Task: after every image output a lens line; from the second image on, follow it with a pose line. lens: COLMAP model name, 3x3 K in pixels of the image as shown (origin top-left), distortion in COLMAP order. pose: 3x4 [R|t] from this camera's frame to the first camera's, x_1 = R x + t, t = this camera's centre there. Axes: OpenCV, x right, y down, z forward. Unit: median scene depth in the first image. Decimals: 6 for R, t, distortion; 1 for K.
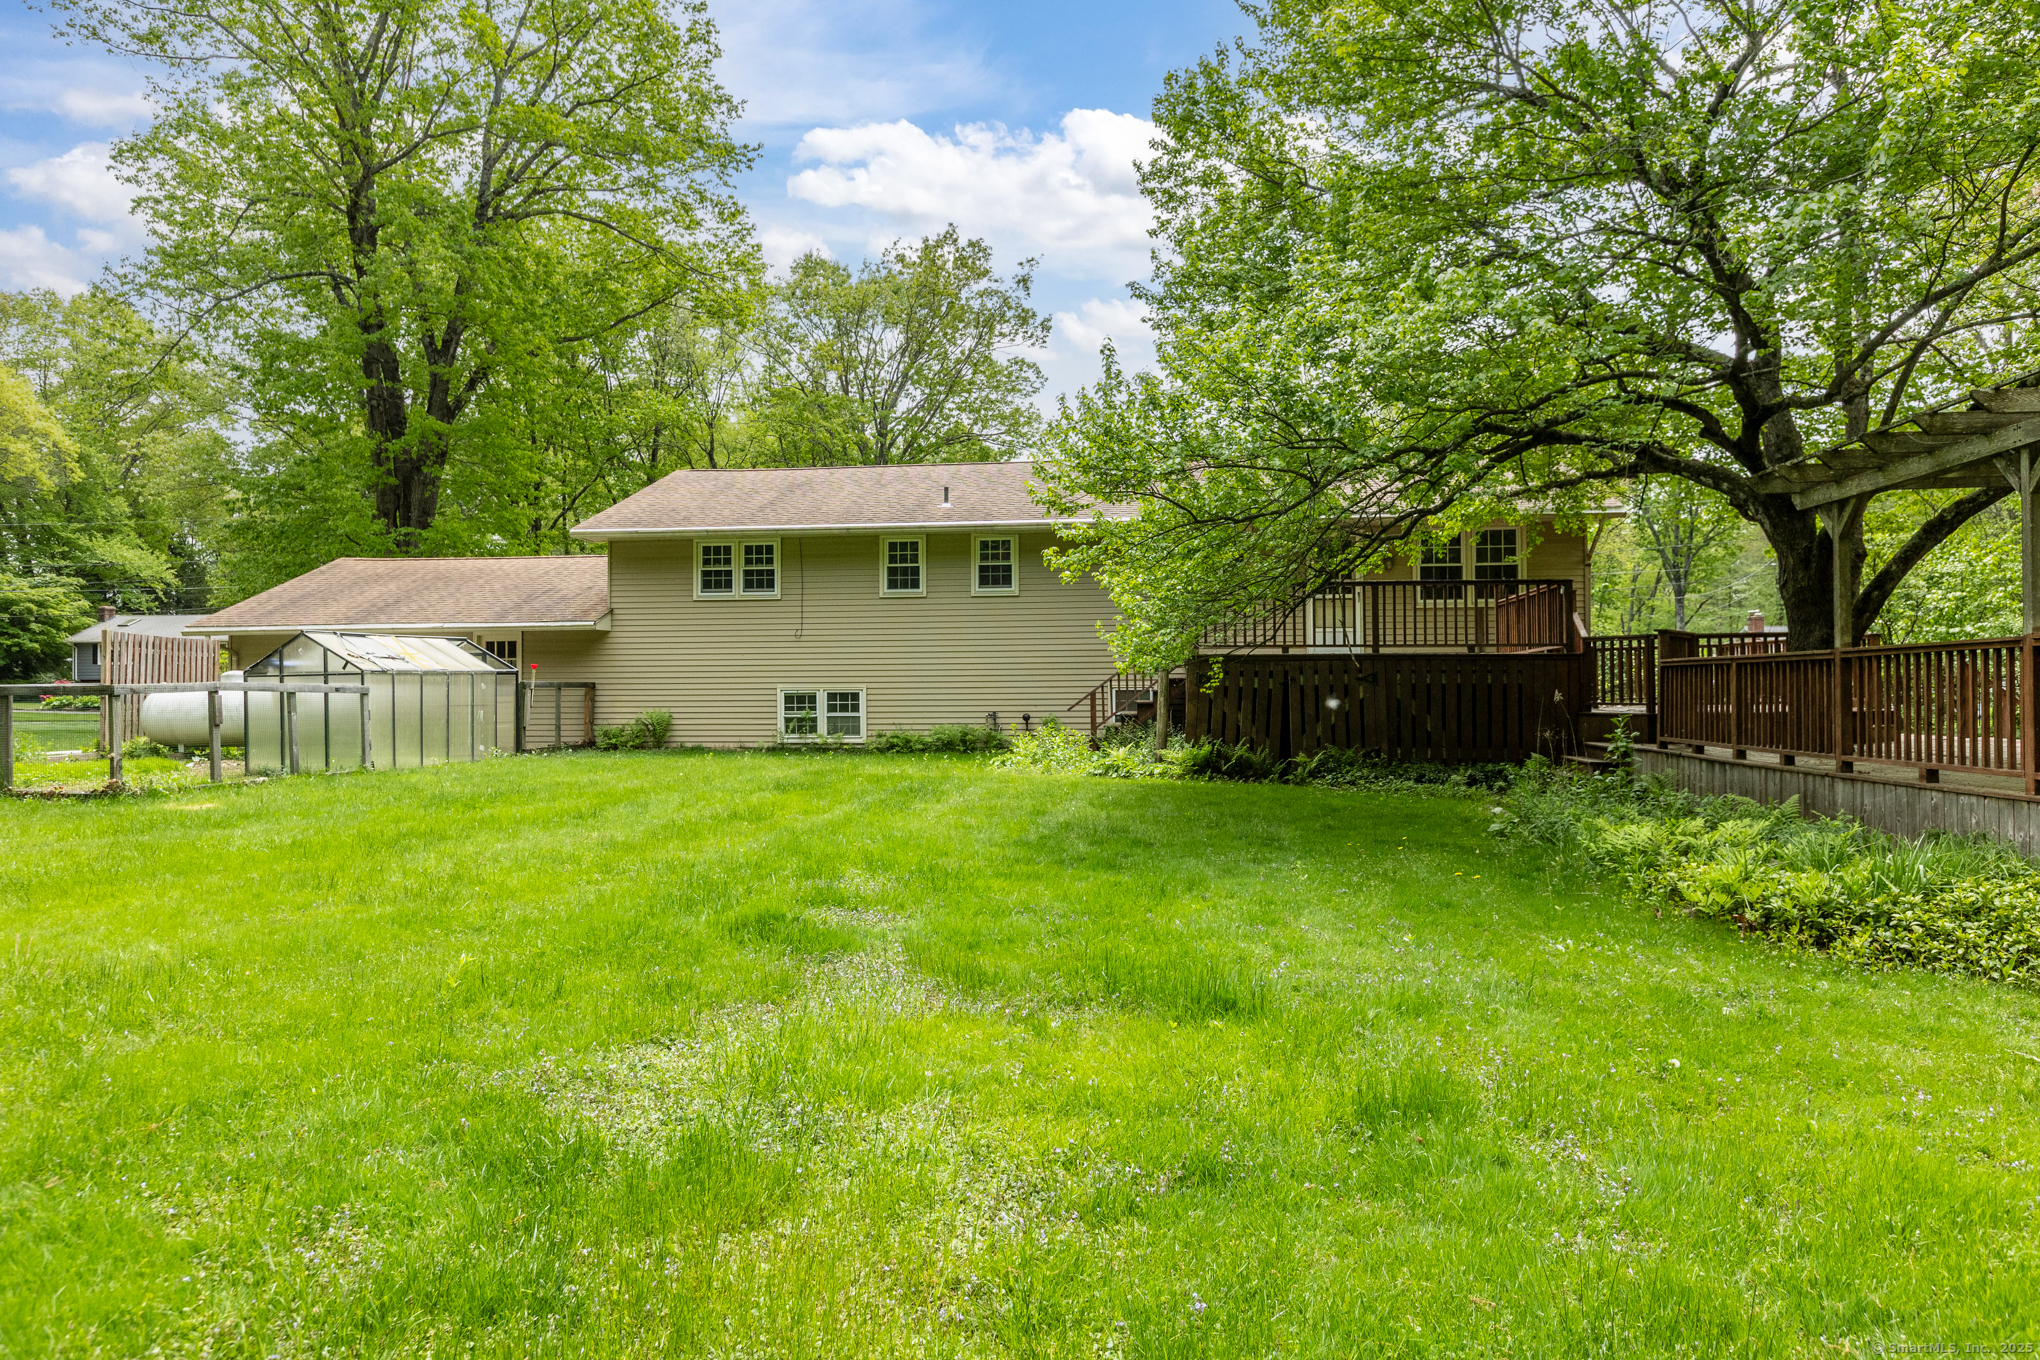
lens RADIAL K [[1317.7, 0, 1020.0], [0, 1317.7, 680.0], [0, 0, 1]] dist [-0.002336, -0.000673]
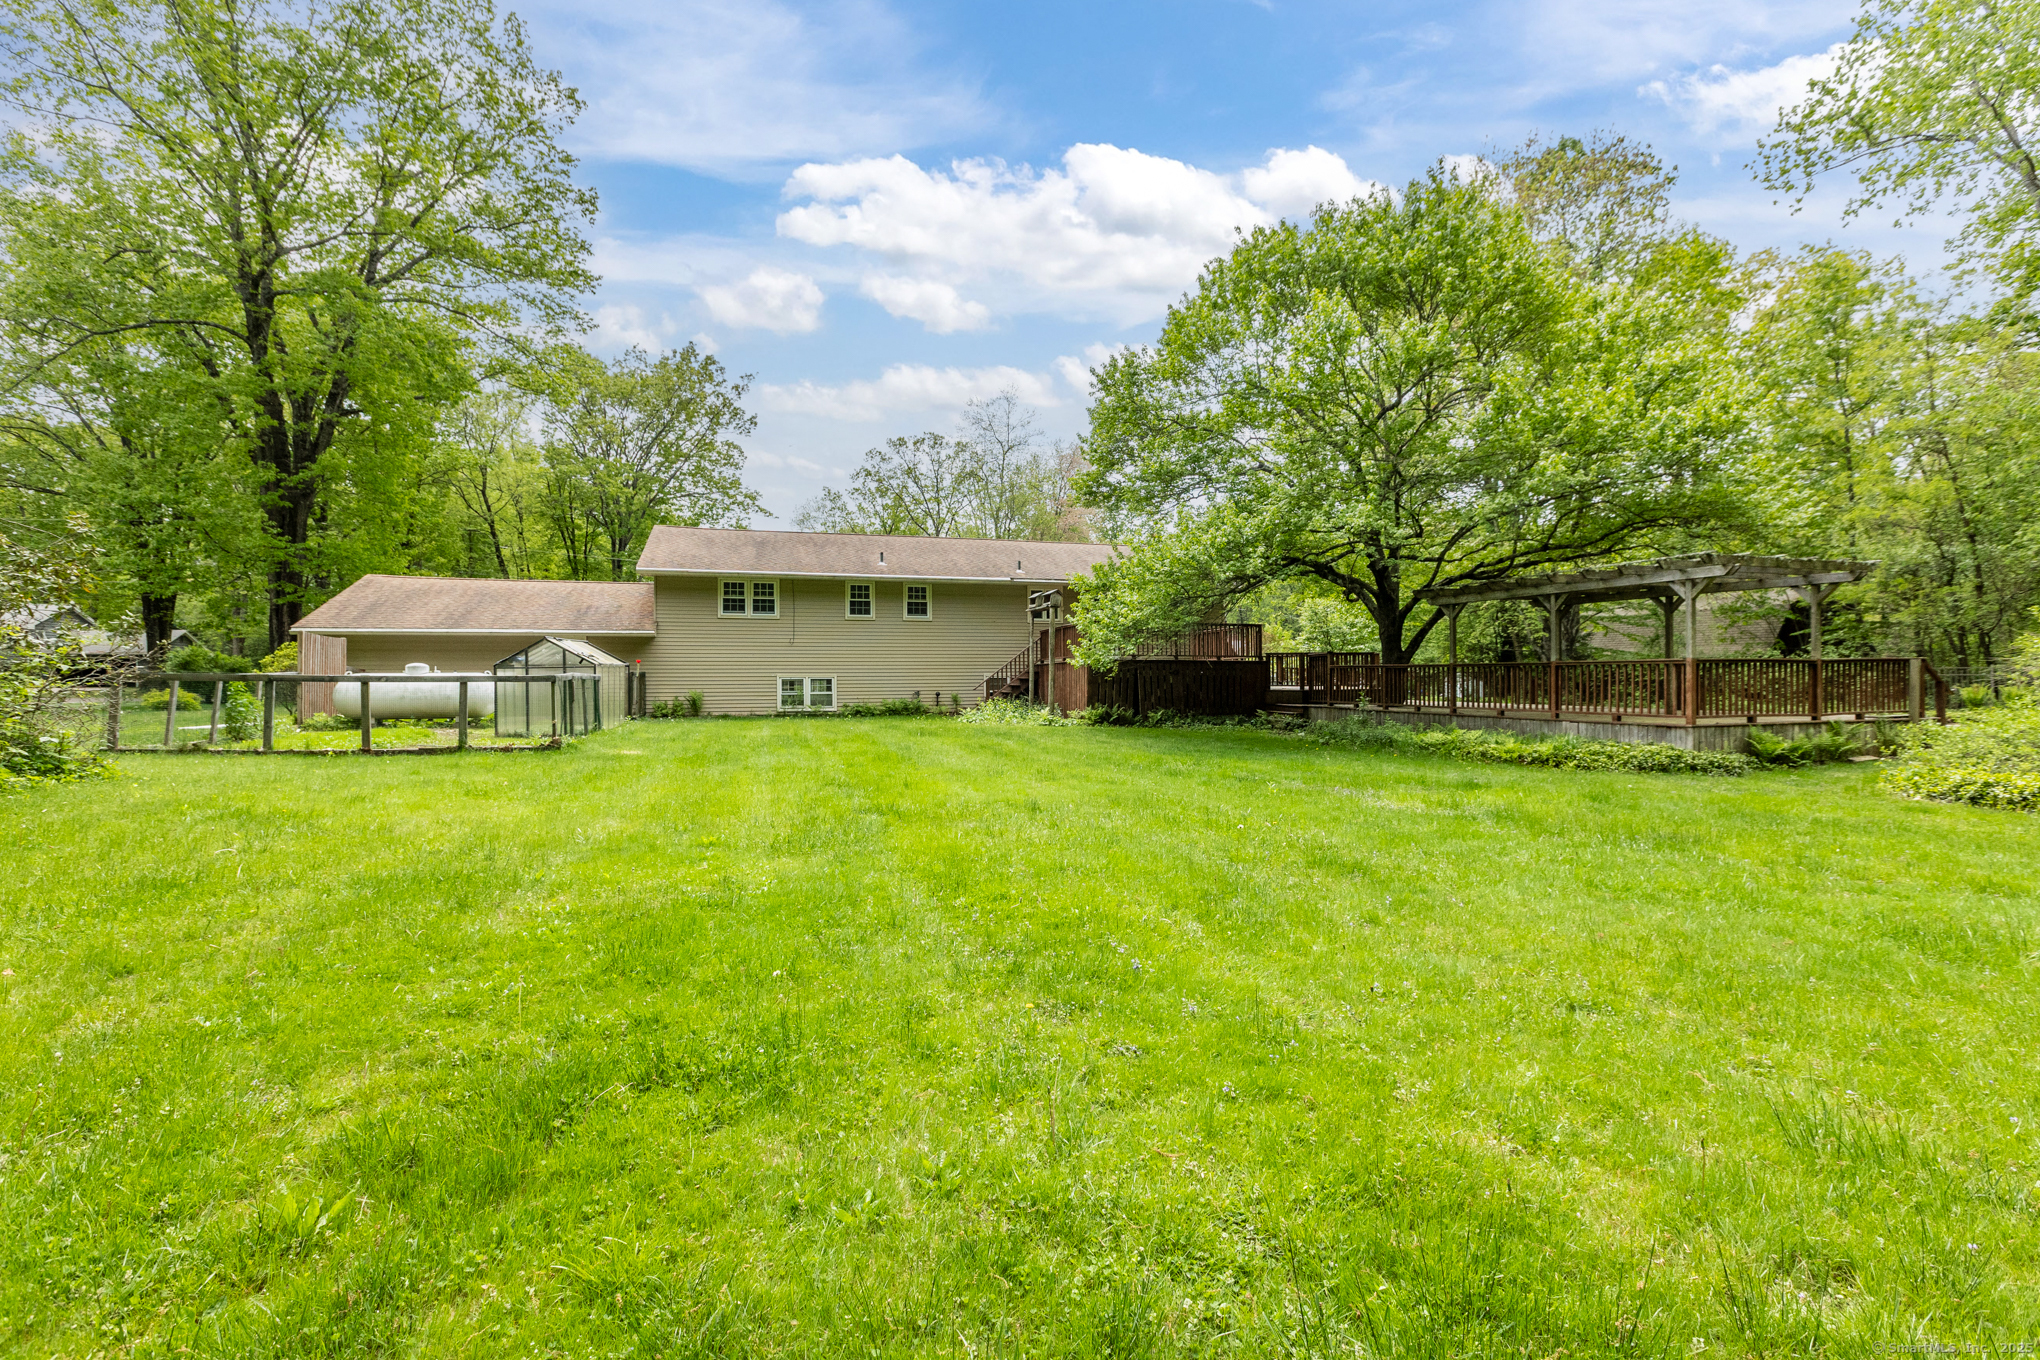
lens RADIAL K [[930.3, 0, 1020.7], [0, 930.3, 669.4], [0, 0, 1]] dist [0.002701, 0.000132]
pose [[0.913645, 0.005304, 0.406479, -0.368555], [-0.005386, 0.999985, -0.000944, -0.002393], [-0.406478, -0.001326, 0.913659, -0.116123]]
